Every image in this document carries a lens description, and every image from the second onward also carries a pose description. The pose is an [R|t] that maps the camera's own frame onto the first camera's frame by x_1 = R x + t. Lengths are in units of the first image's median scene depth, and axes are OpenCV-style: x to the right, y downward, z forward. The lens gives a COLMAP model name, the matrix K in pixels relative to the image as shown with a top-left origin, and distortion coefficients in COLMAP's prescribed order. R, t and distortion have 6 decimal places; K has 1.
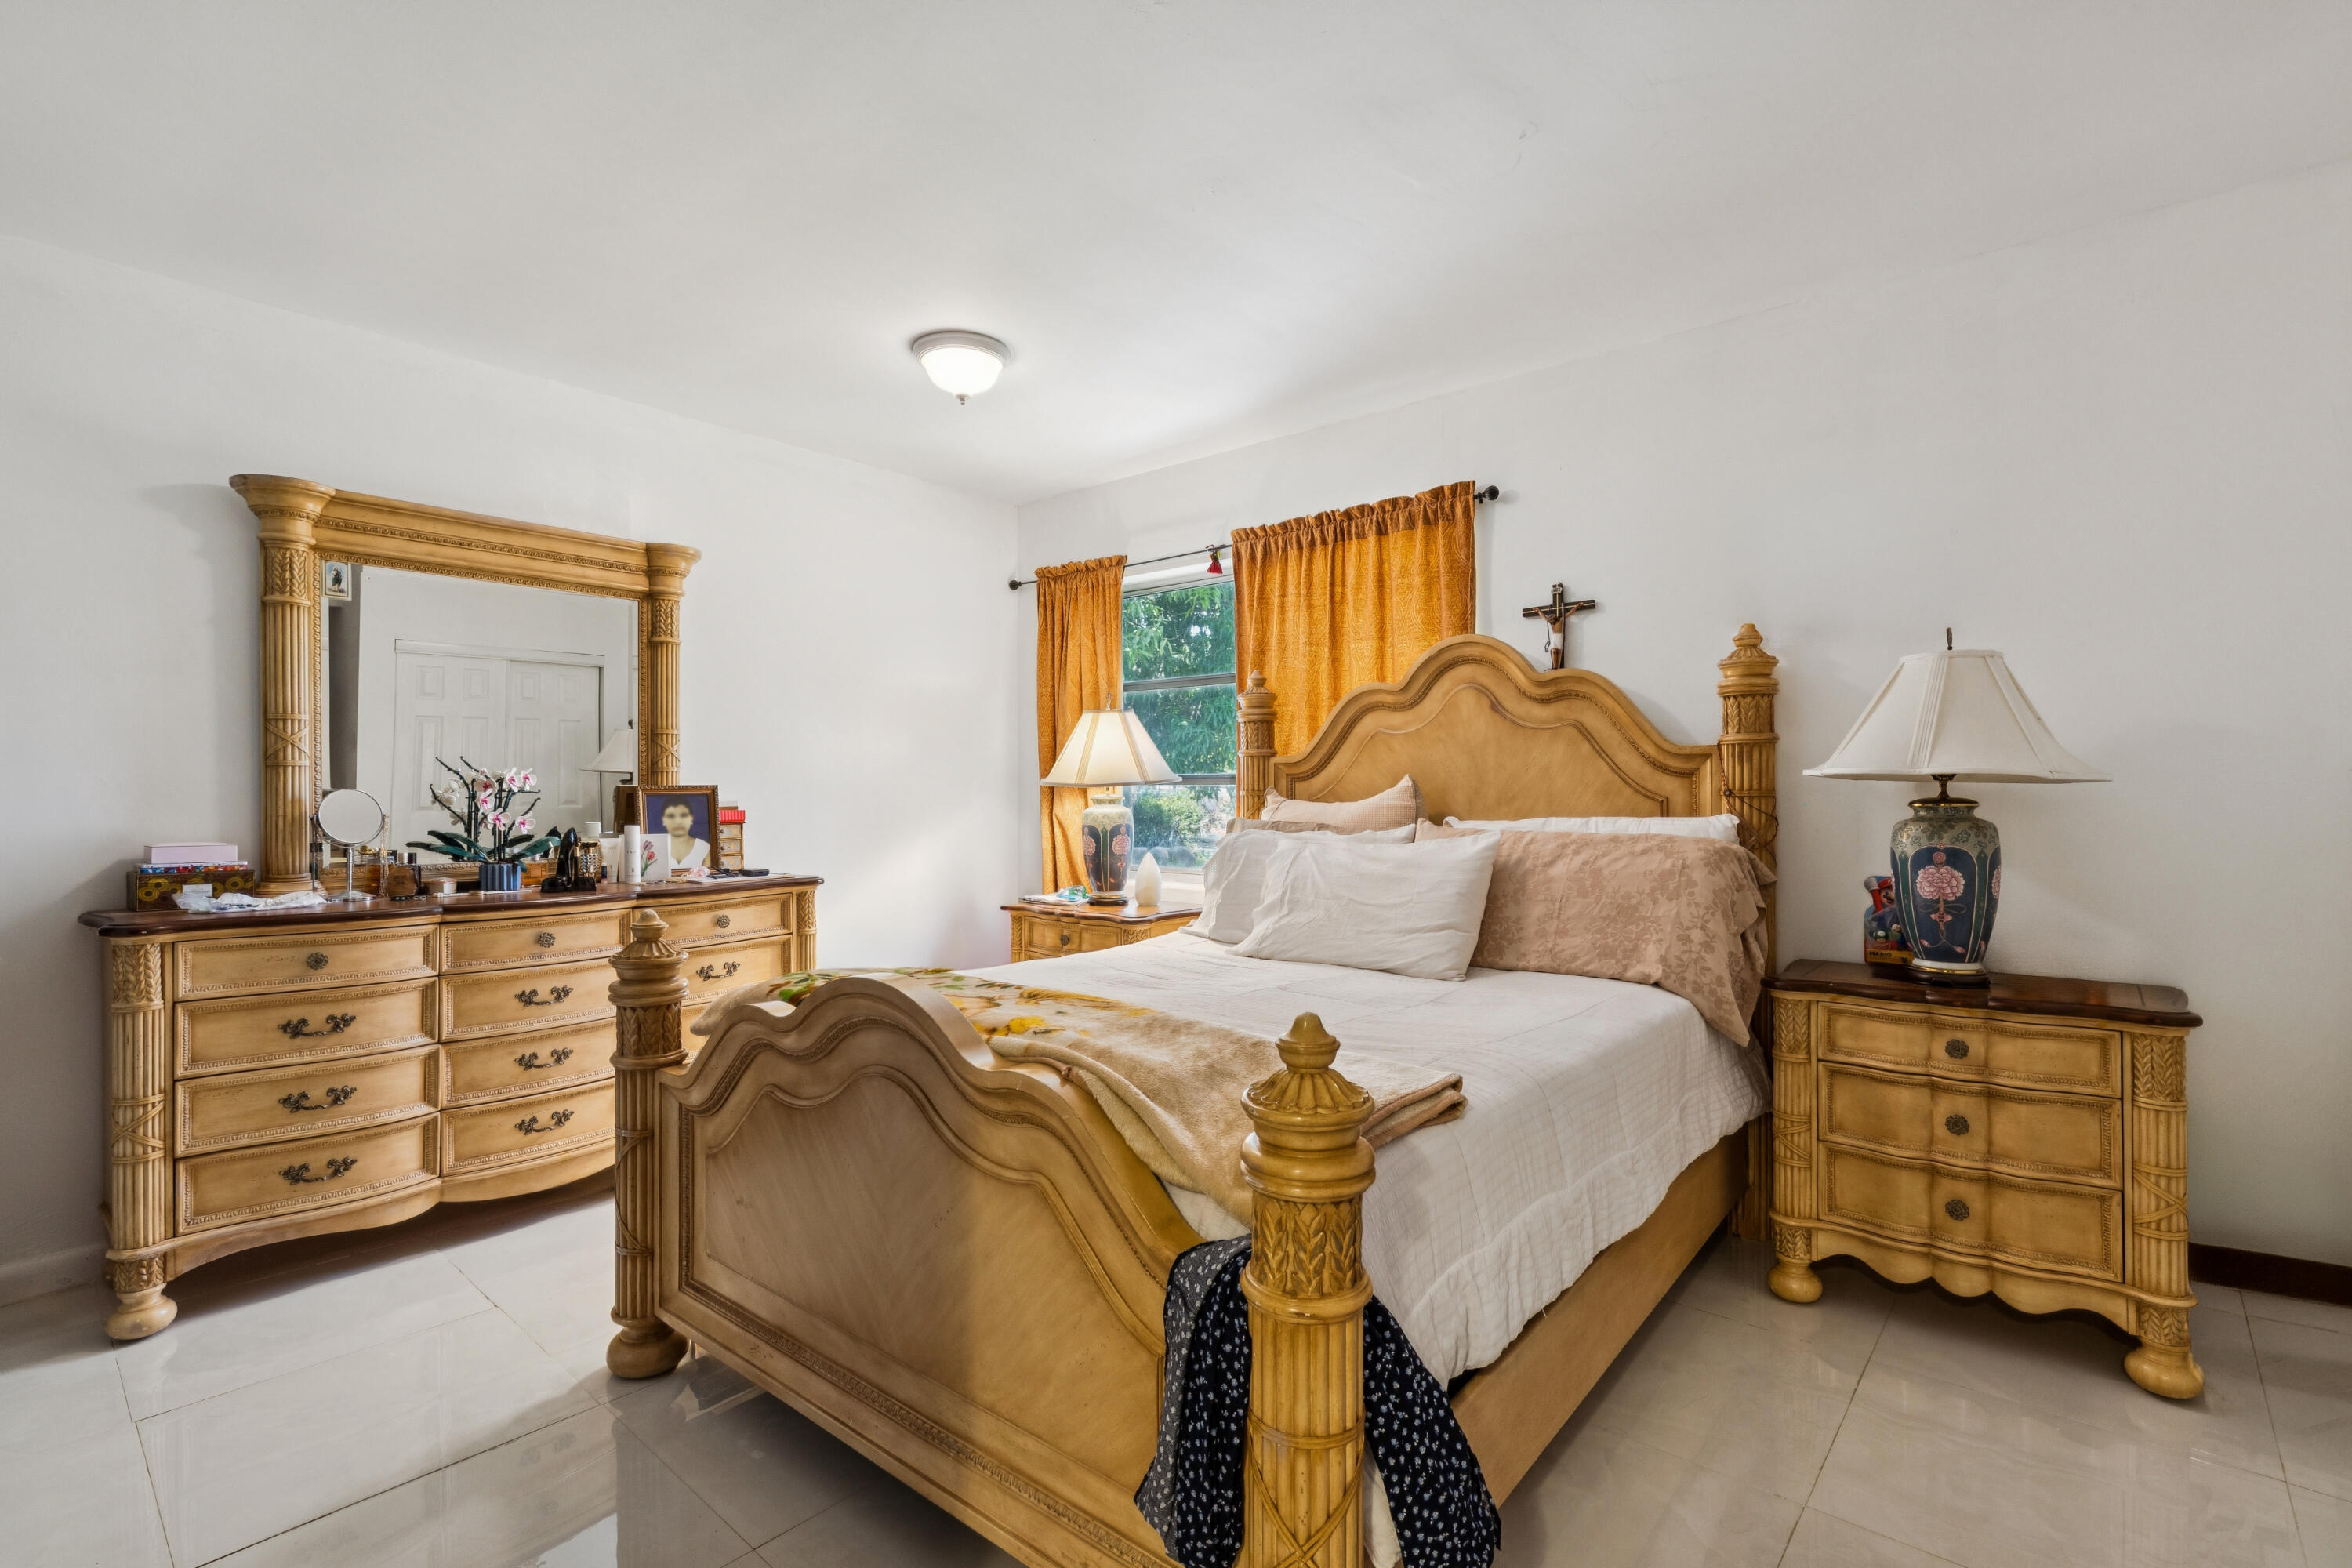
lens RADIAL K [[1060.8, 0, 1170.5], [0, 1060.8, 785.6], [0, 0, 1]] dist [0.000743, -0.000119]
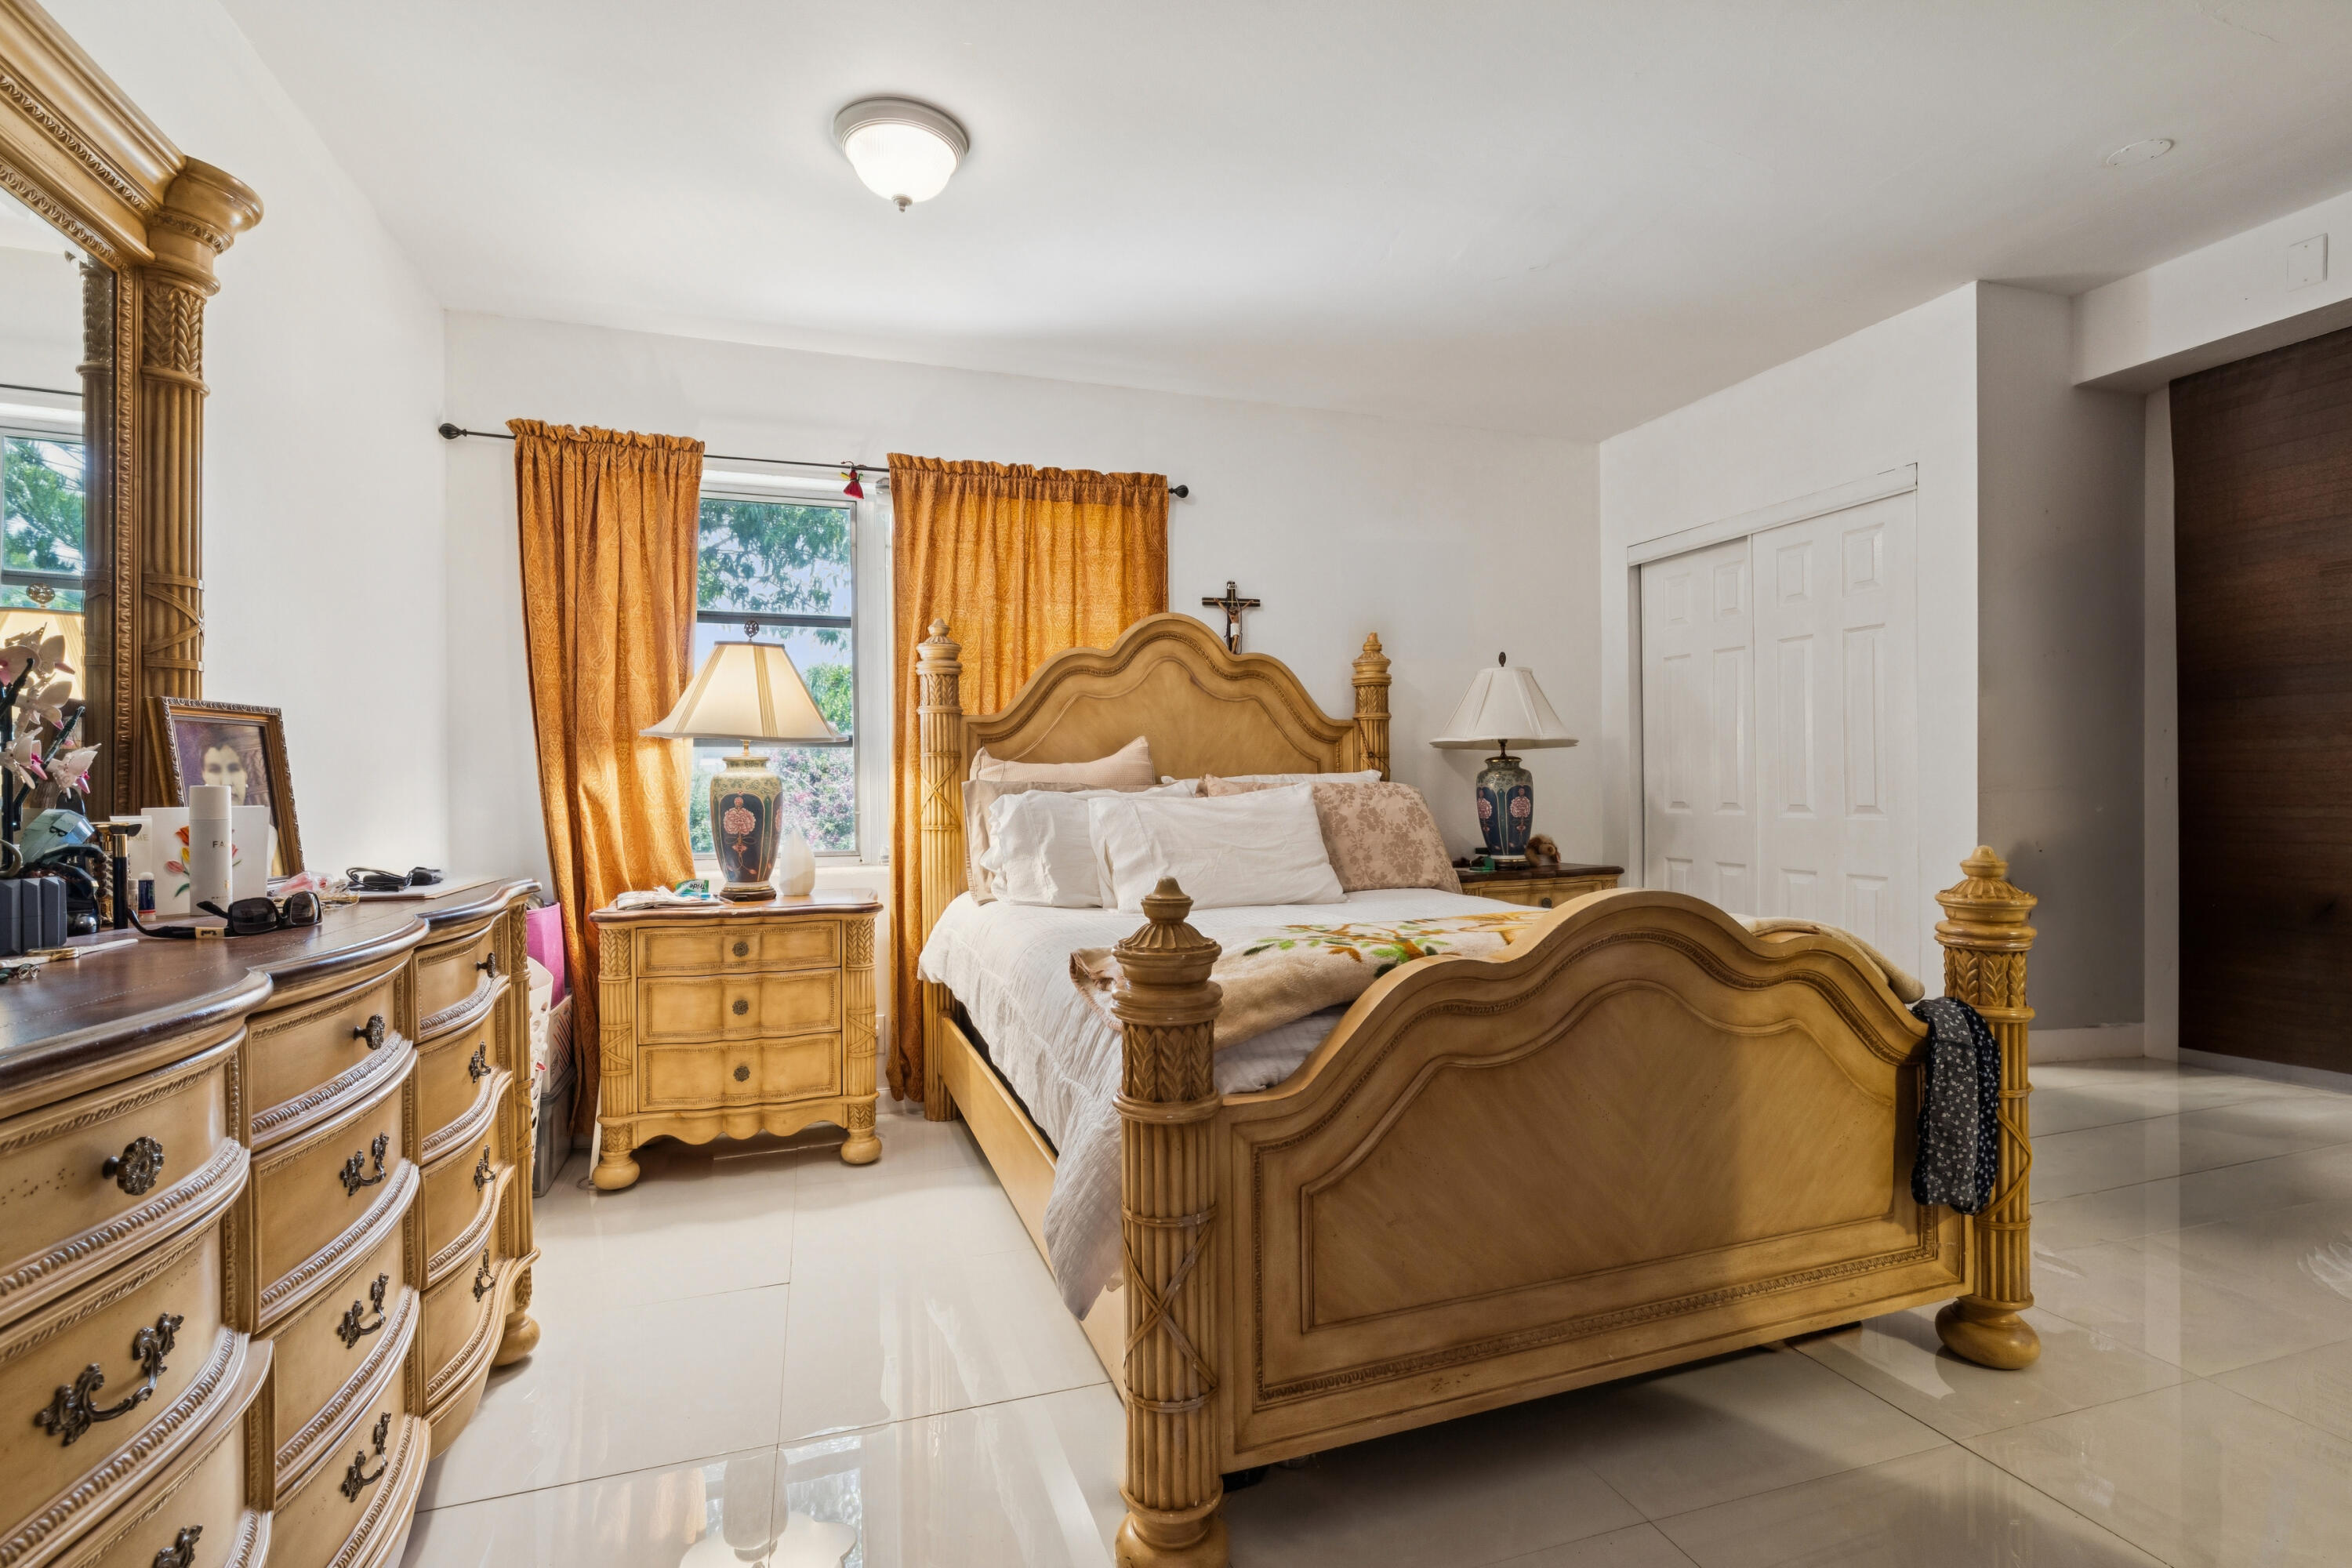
lens RADIAL K [[1060.8, 0, 1170.5], [0, 1060.8, 785.6], [0, 0, 1]] dist [0.000743, -0.000119]
pose [[0.519109, -0.000972, 0.854707, -0.670123], [0.005956, 0.999979, -0.002480, 0.041343], [-0.854687, 0.006378, 0.519104, 0.422640]]
